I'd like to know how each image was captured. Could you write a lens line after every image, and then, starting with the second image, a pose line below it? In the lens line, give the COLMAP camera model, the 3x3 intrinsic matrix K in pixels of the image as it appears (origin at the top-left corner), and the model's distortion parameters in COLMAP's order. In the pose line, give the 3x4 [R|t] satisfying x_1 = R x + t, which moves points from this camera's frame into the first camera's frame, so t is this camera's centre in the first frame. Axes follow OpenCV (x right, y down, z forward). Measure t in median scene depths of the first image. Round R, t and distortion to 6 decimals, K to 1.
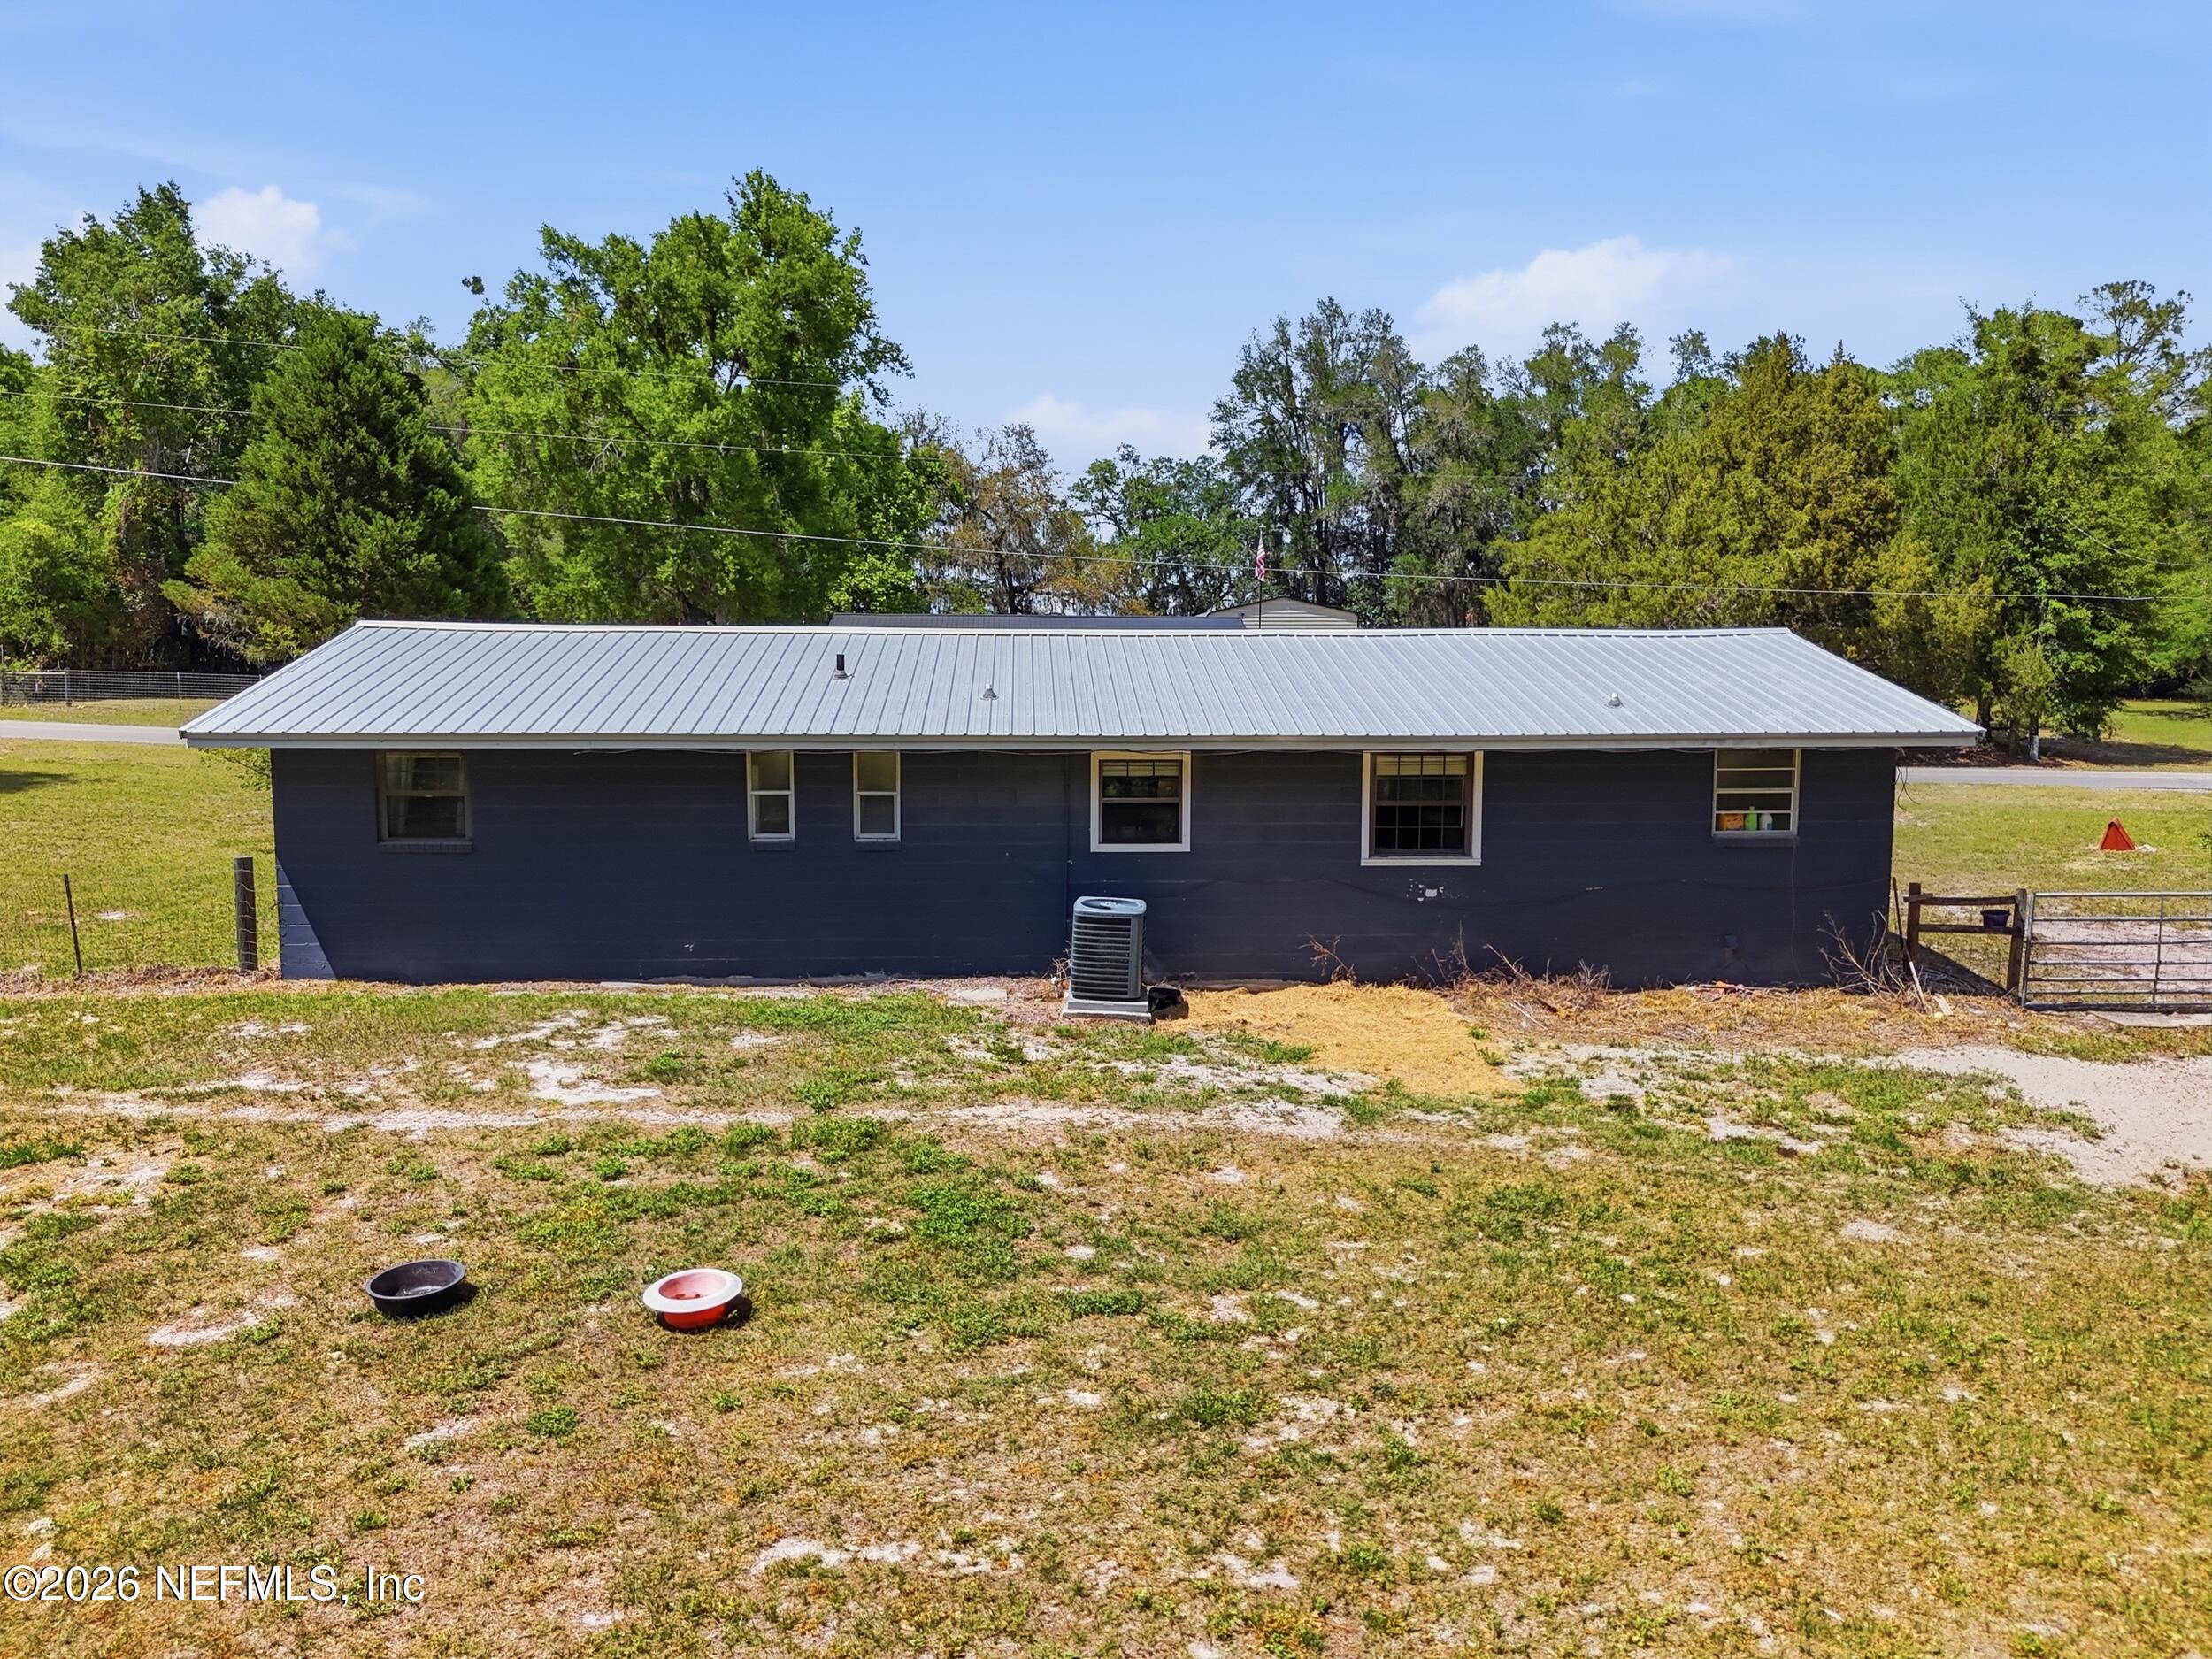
lens RADIAL K [[1634.4, 0, 1106.7], [0, 1634.4, 829.0], [0, 0, 1]] dist [0.057602, -0.042727]
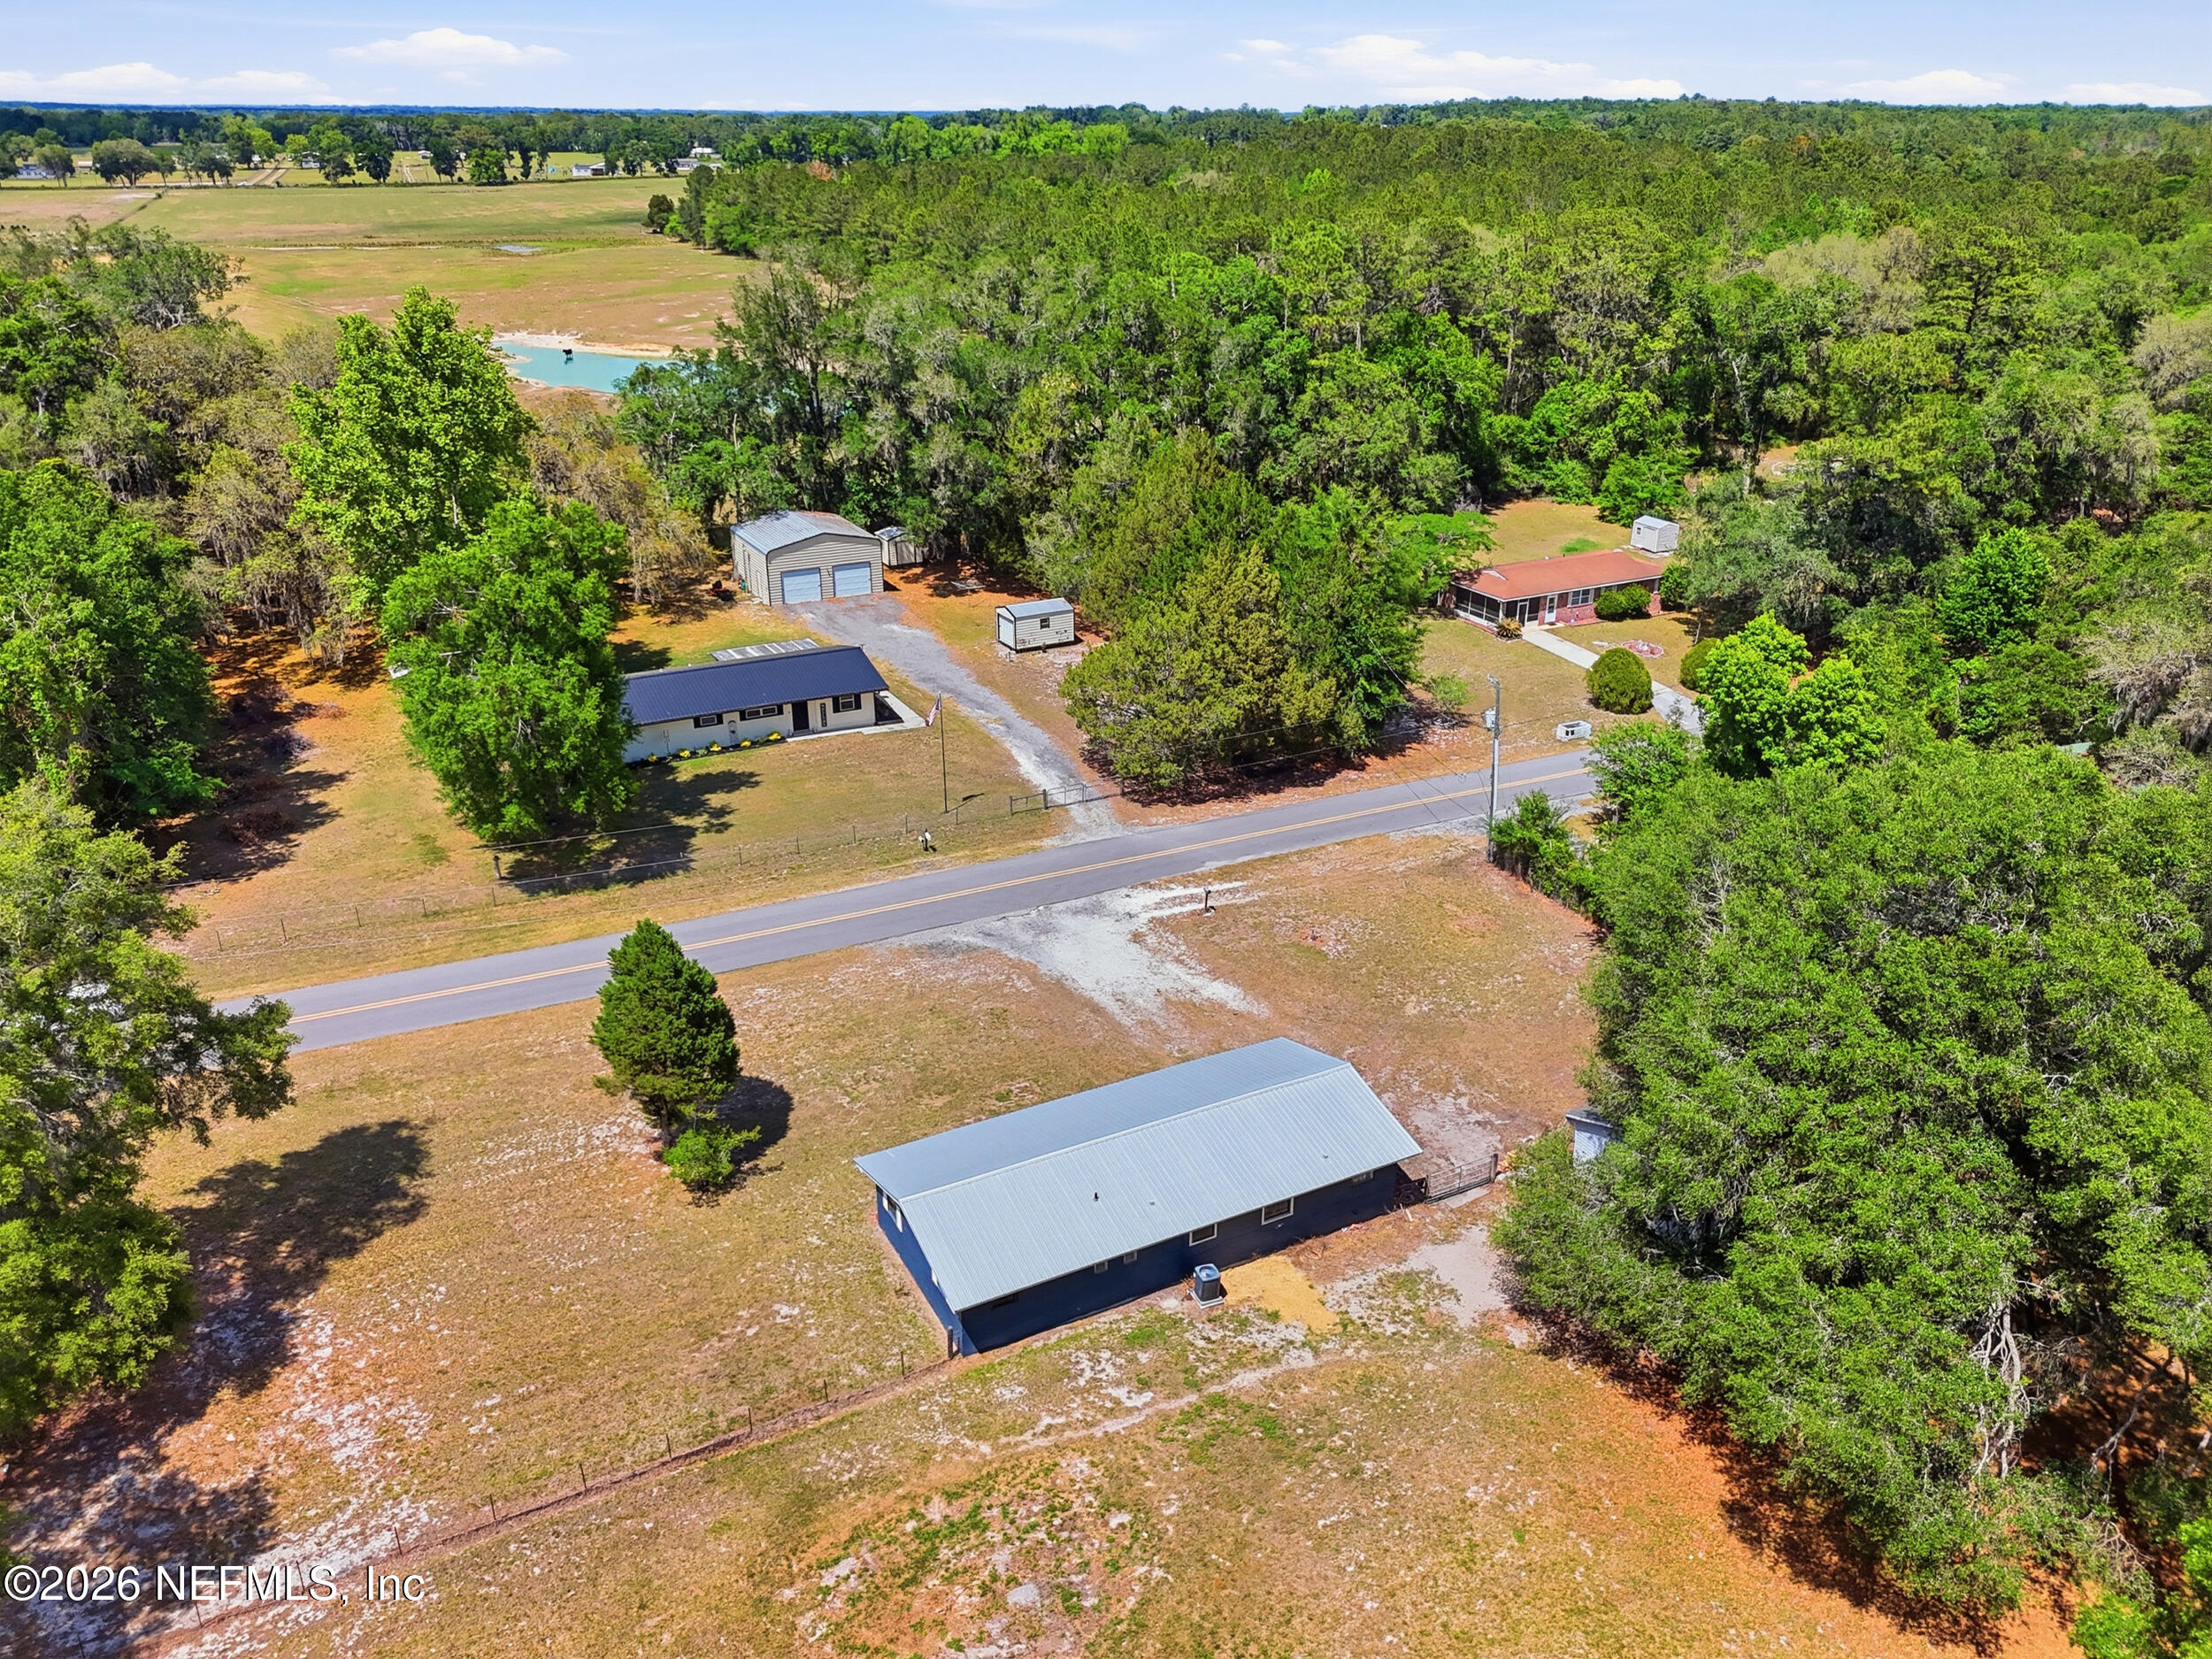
lens RADIAL K [[1634.4, 0, 1111.7], [0, 1634.4, 832.8], [0, 0, 1]] dist [0.057602, -0.042727]
pose [[0.905885, -0.168113, 0.388729, -1.249996], [0.040166, 0.947810, 0.316295, -1.761174], [-0.421615, -0.270914, 0.865359, -1.477138]]
